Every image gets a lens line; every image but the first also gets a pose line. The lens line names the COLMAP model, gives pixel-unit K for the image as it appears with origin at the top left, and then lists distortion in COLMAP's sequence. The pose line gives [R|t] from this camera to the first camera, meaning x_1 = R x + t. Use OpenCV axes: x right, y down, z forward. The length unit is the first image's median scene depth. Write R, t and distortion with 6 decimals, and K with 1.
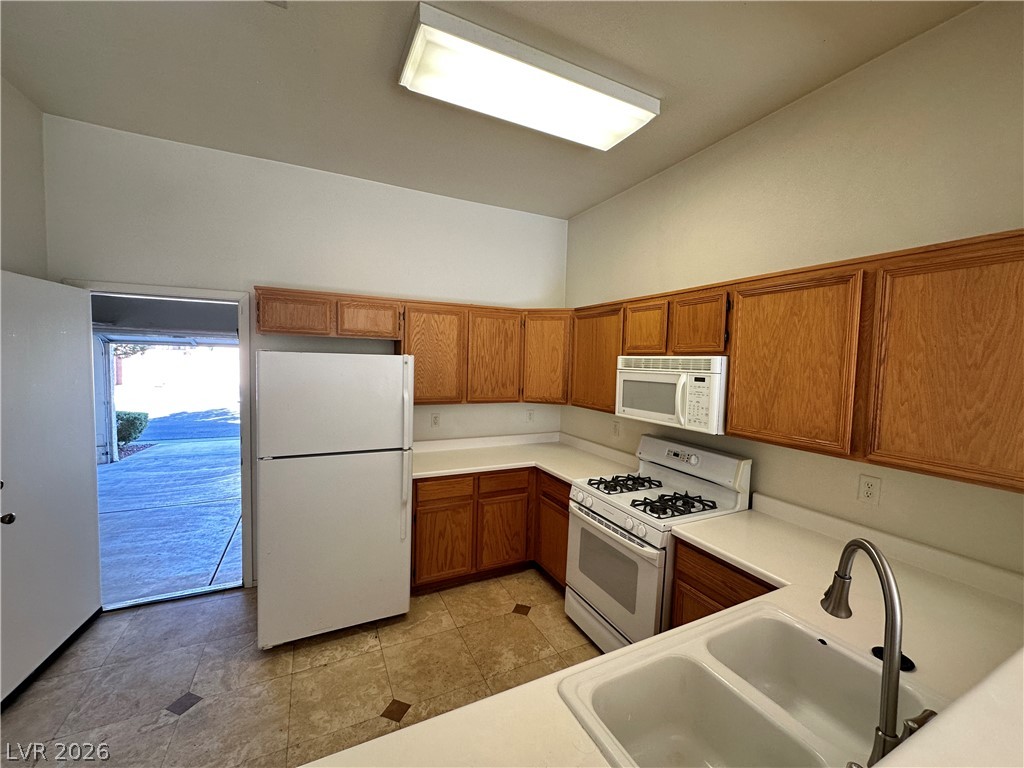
lens RADIAL K [[408.3, 0, 512.8], [0, 408.3, 383.0], [0, 0, 1]] dist [-0.002147, 0.000656]
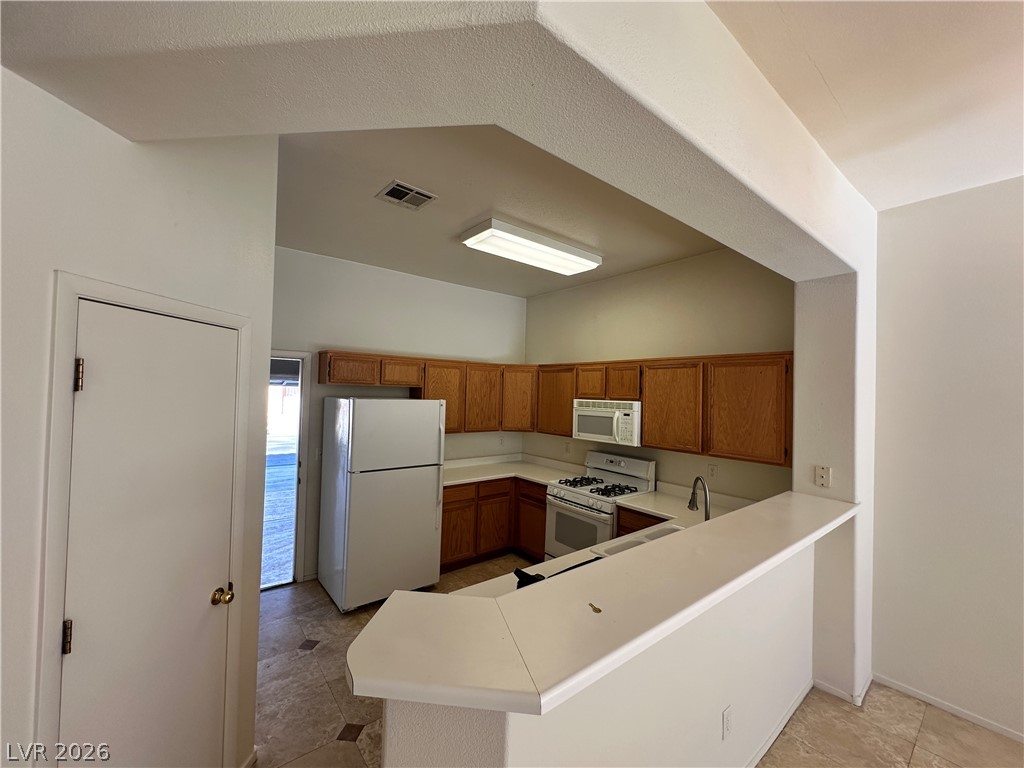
lens RADIAL K [[408.3, 0, 512.0], [0, 408.3, 382.4], [0, 0, 1]] dist [-0.002147, 0.000656]
pose [[0.975666, 0.005953, 0.219182, -0.356105], [0.010685, 0.997153, -0.074647, -0.019238], [-0.219002, 0.075172, 0.972824, -0.526236]]
